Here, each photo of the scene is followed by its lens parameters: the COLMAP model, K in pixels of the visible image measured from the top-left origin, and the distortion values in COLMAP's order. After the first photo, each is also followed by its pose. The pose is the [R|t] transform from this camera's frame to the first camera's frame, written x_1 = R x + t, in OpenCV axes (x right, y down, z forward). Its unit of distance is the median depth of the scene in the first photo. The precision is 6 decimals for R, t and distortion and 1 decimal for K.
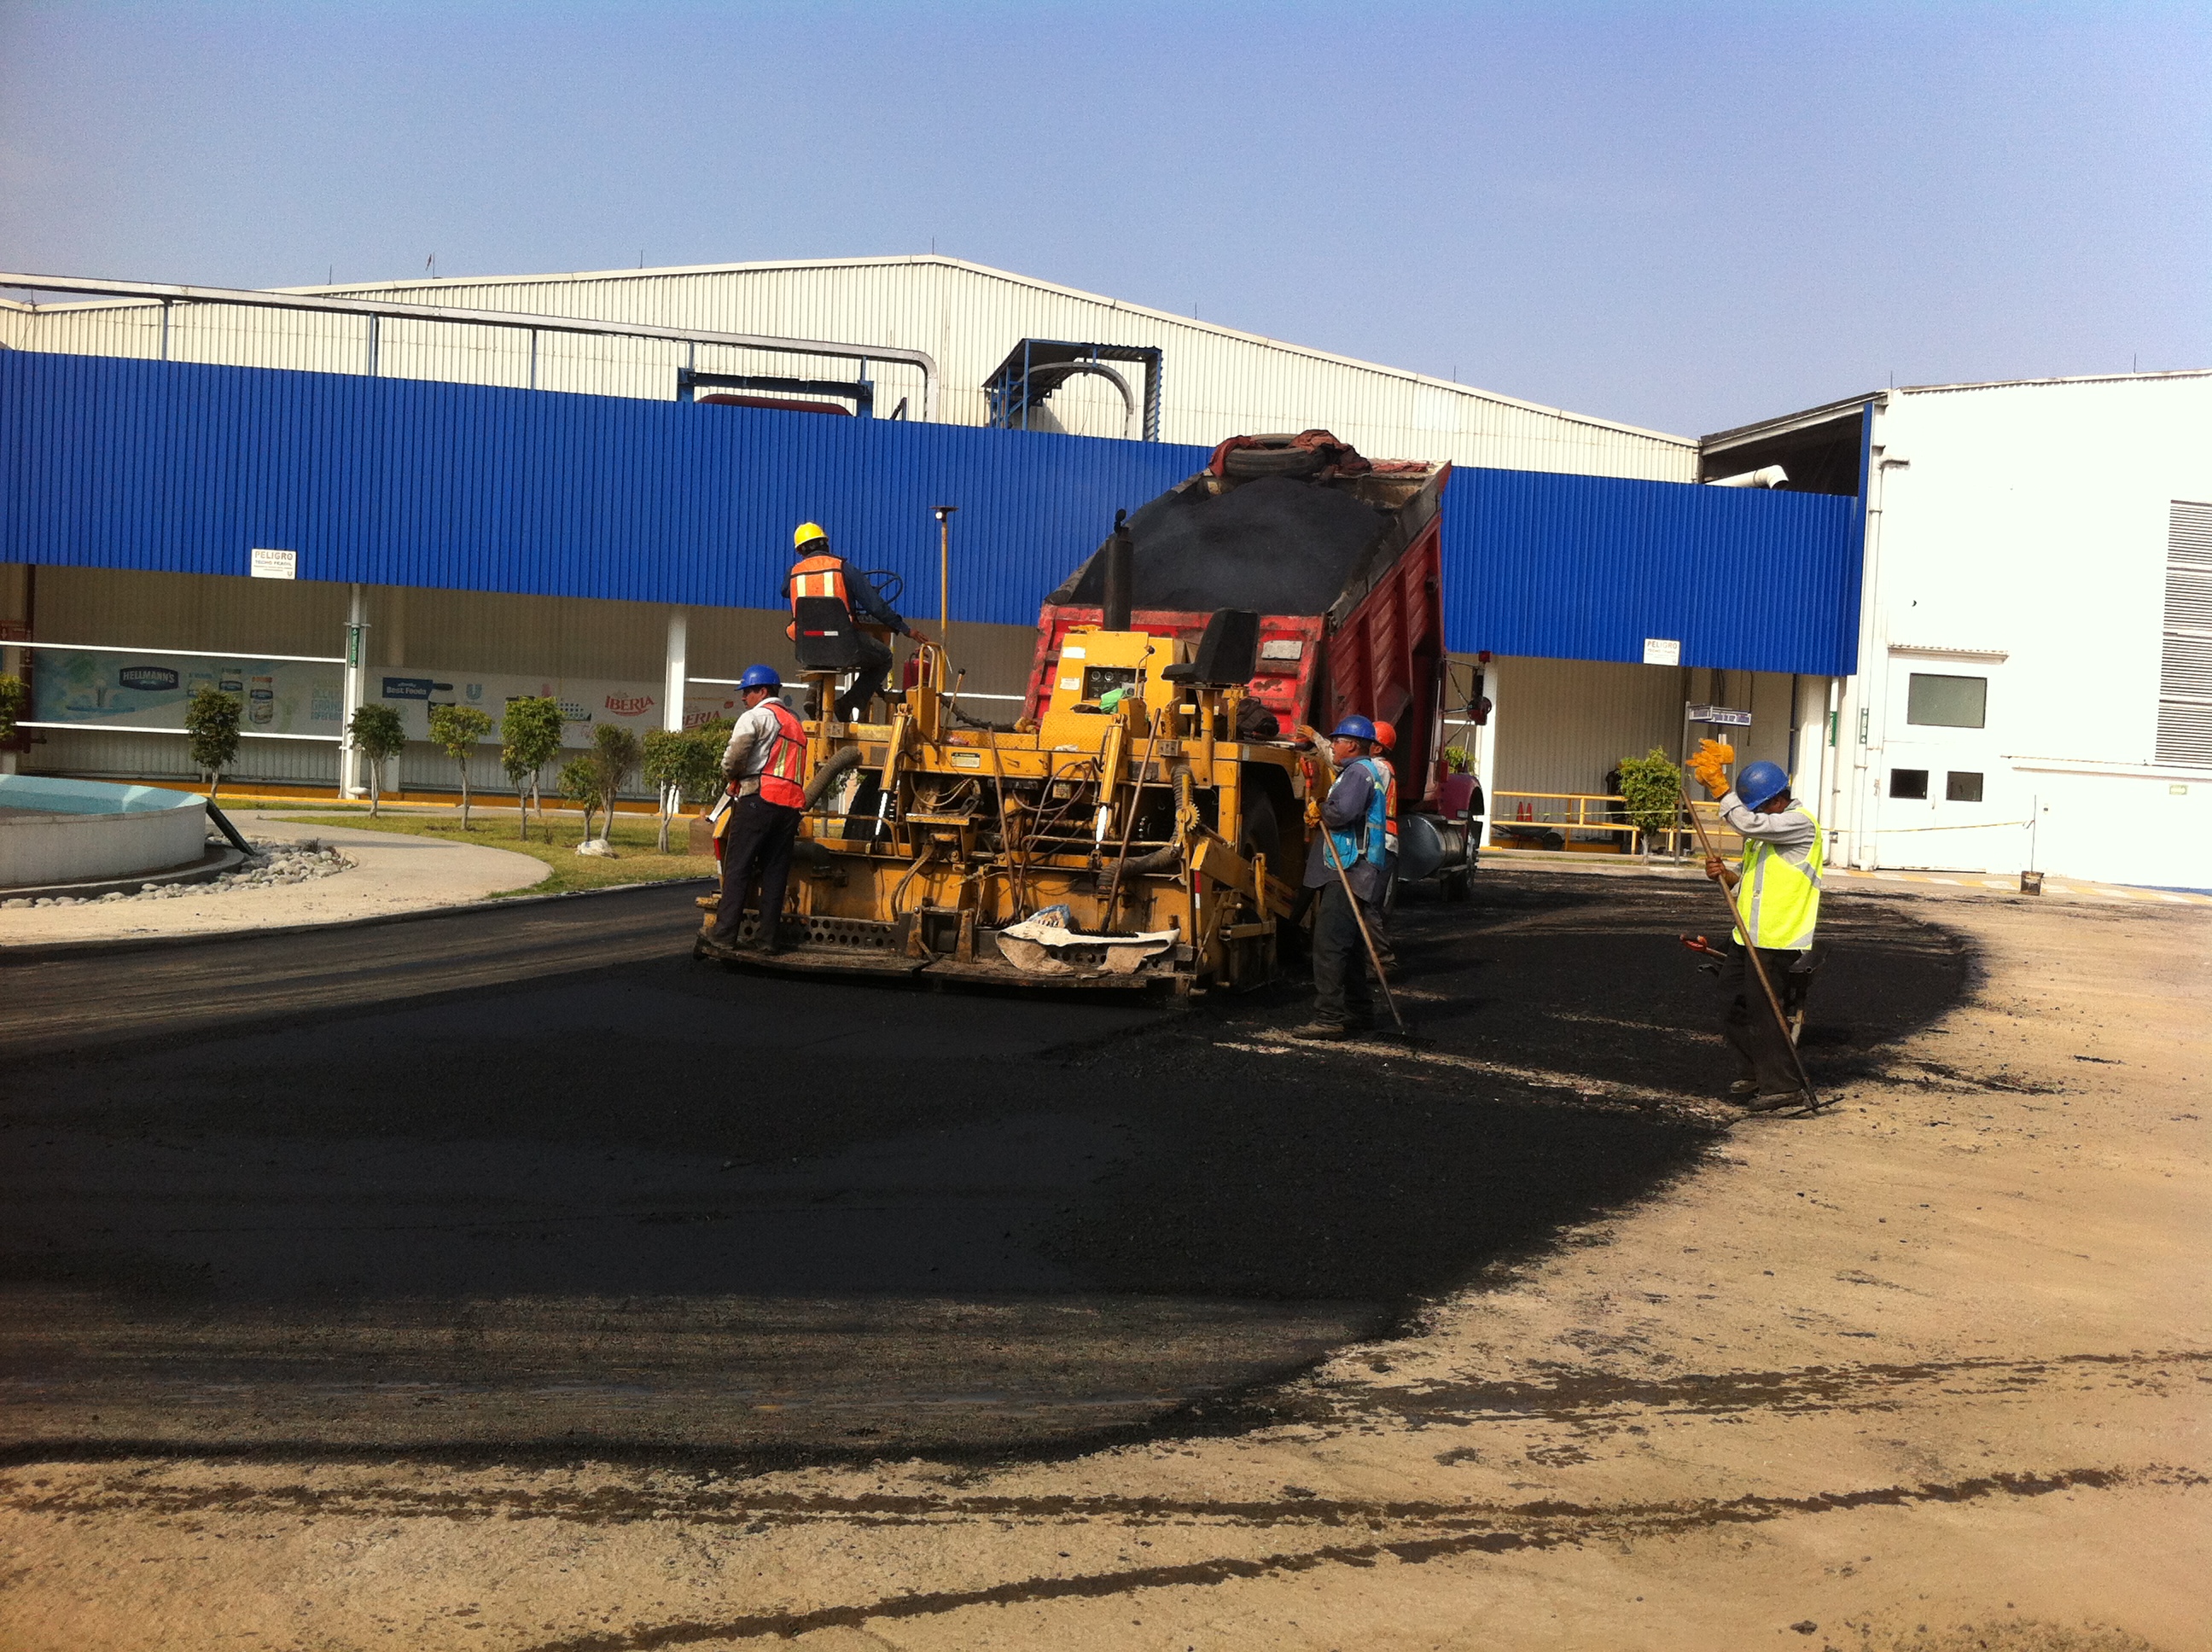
lens RADIAL K [[2021.6, 0, 1064.3], [0, 2021.6, 815.2], [0, 0, 1]] dist [0.104115, -0.313537]
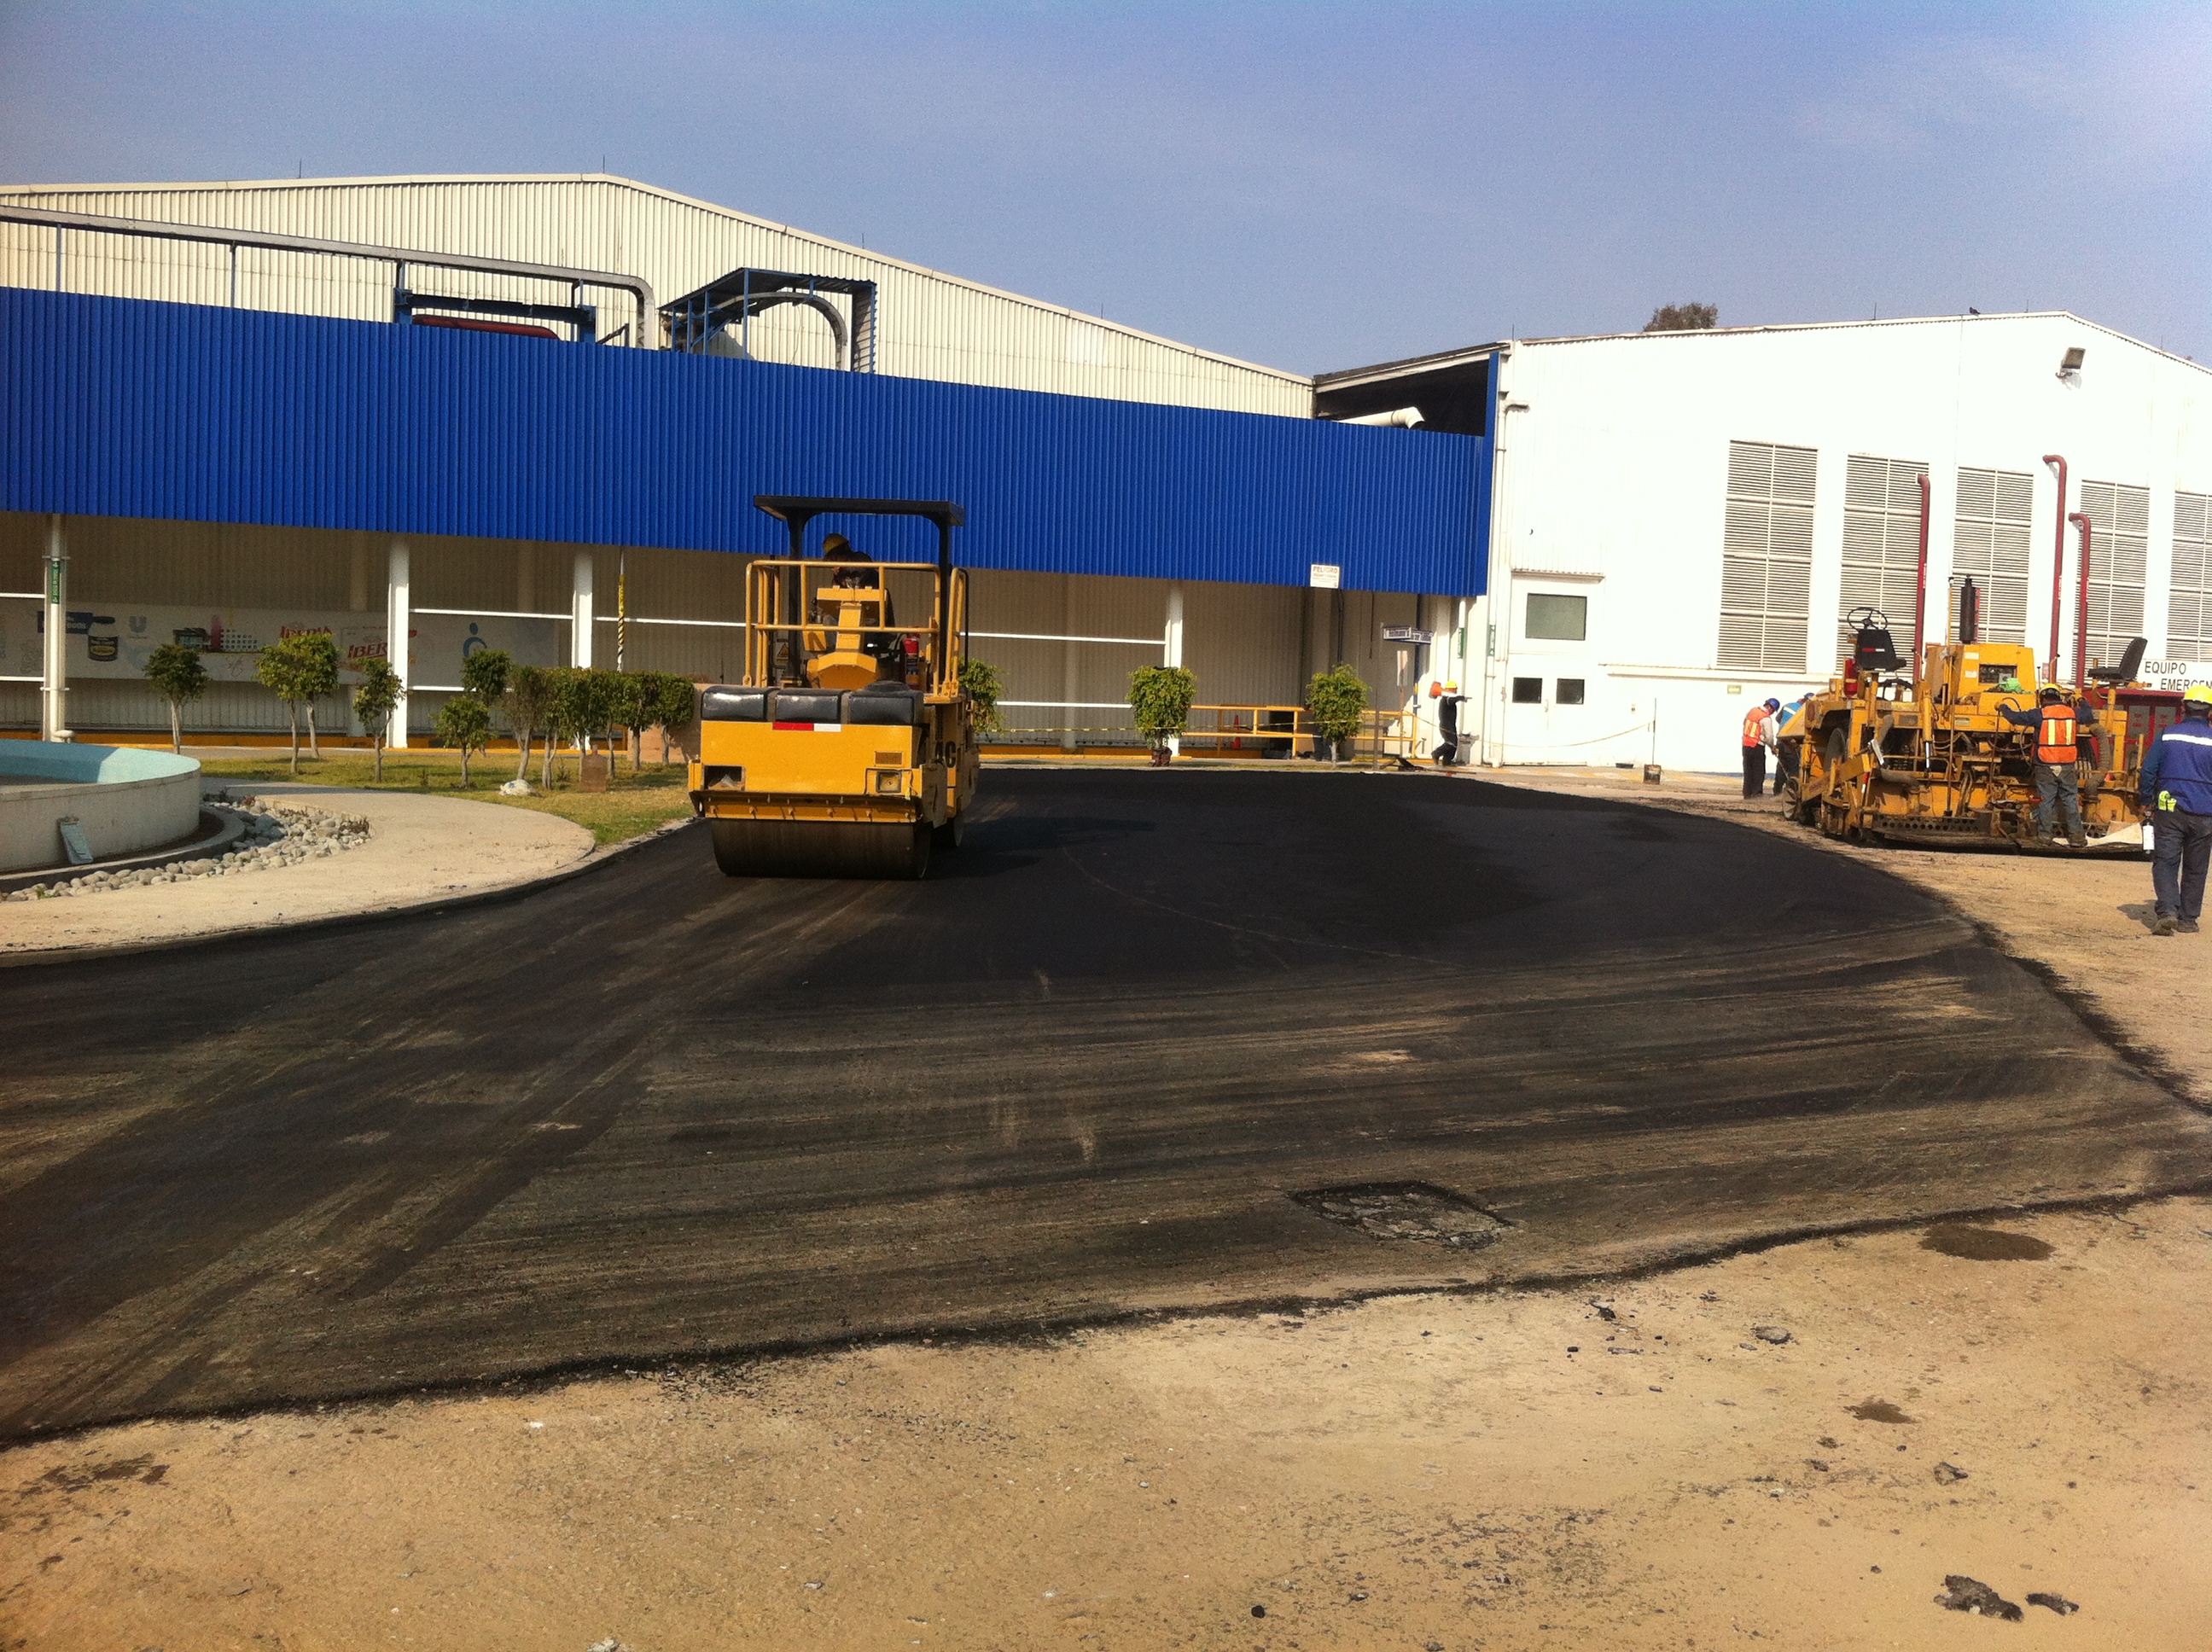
lens RADIAL K [[1997.5, 0, 1106.0], [0, 1997.5, 826.0], [0, 0, 1]] dist [0.086659, -0.287727]
pose [[0.962145, -0.039813, 0.269615, -0.123274], [0.026348, 0.998227, 0.053377, -0.005742], [-0.271262, -0.044253, 0.961488, -0.022653]]
